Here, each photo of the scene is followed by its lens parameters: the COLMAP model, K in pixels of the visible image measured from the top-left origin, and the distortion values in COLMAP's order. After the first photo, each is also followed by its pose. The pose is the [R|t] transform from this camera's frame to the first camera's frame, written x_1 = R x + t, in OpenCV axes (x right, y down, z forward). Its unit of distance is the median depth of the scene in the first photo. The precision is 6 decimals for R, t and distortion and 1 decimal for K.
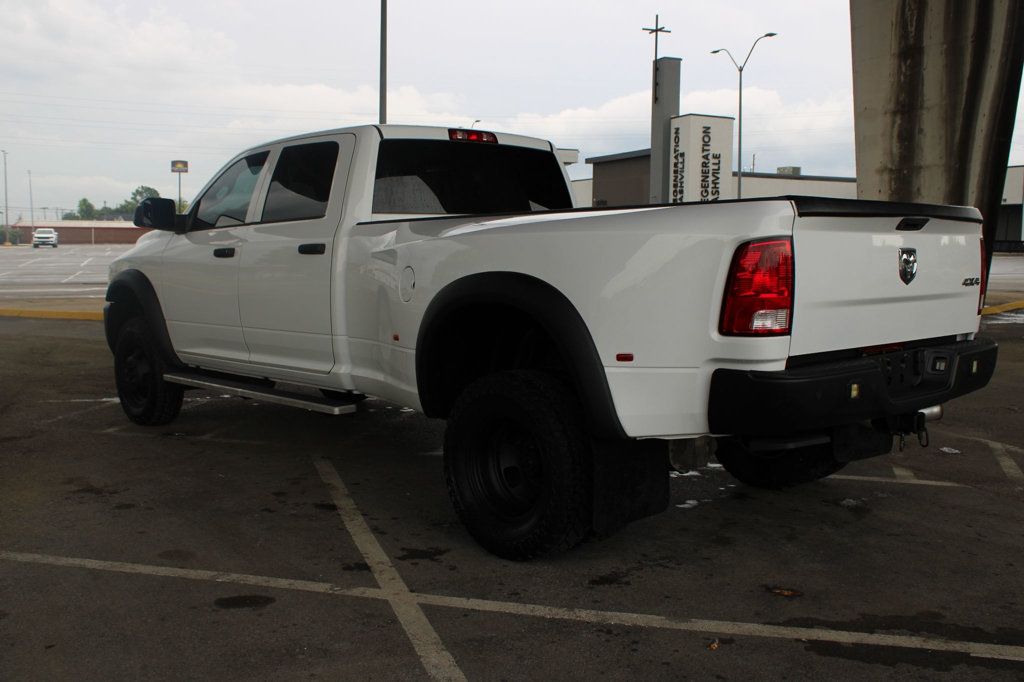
lens RADIAL K [[1089.9, 0, 512.0], [0, 1089.9, 341.0], [0, 0, 1]] dist [-0.077117, 0.014531]
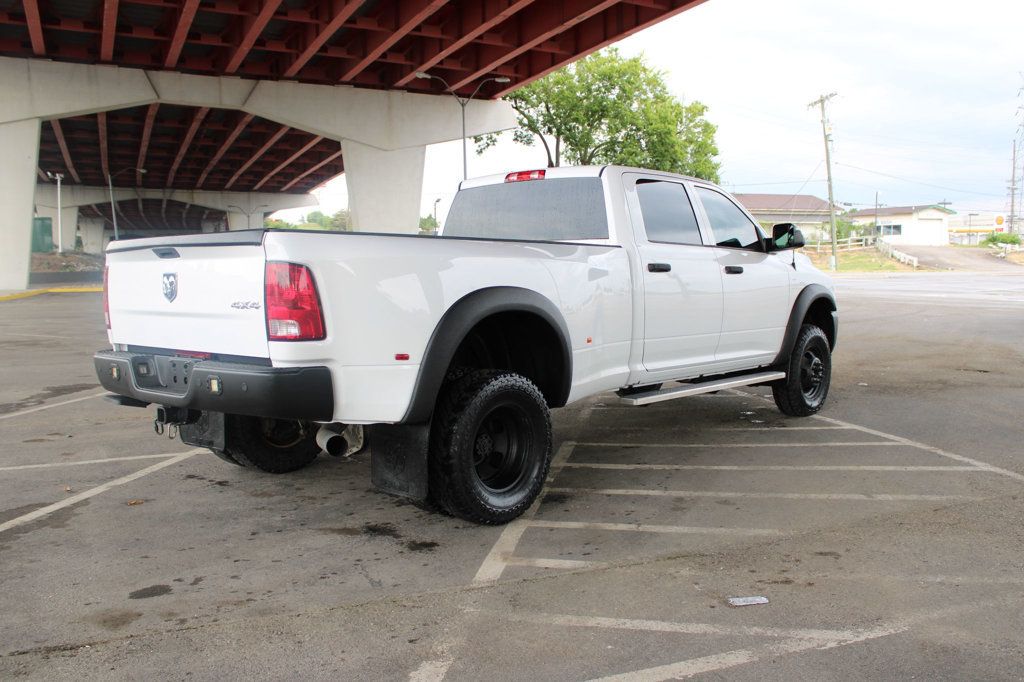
lens RADIAL K [[965.2, 0, 512.0], [0, 965.2, 341.0], [0, 0, 1]] dist [-0.095147, 0.035099]
pose [[0.061706, 0.073311, -0.995398, 1.065883], [-0.078713, 0.994550, 0.068369, -0.081328], [0.994986, 0.074132, 0.067140, 0.956300]]
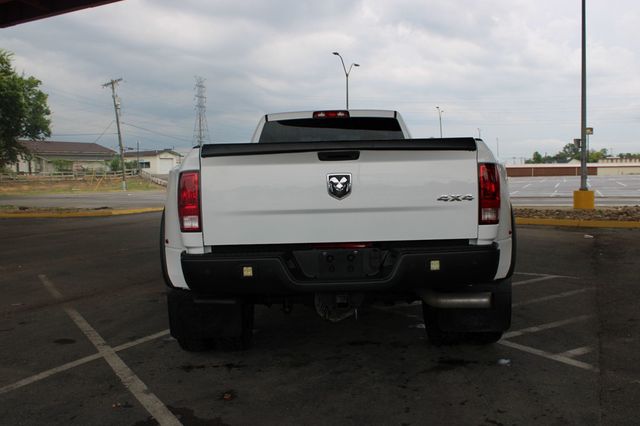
lens RADIAL K [[603.2, 0, 320.0], [0, 603.2, 213.0], [0, 0, 1]] dist [-0.095147, 0.035099]
pose [[0.715563, 0.015397, -0.698379, 0.642021], [-0.035171, 0.999283, -0.014006, -0.017193], [0.697662, 0.034585, 0.715591, 0.314636]]
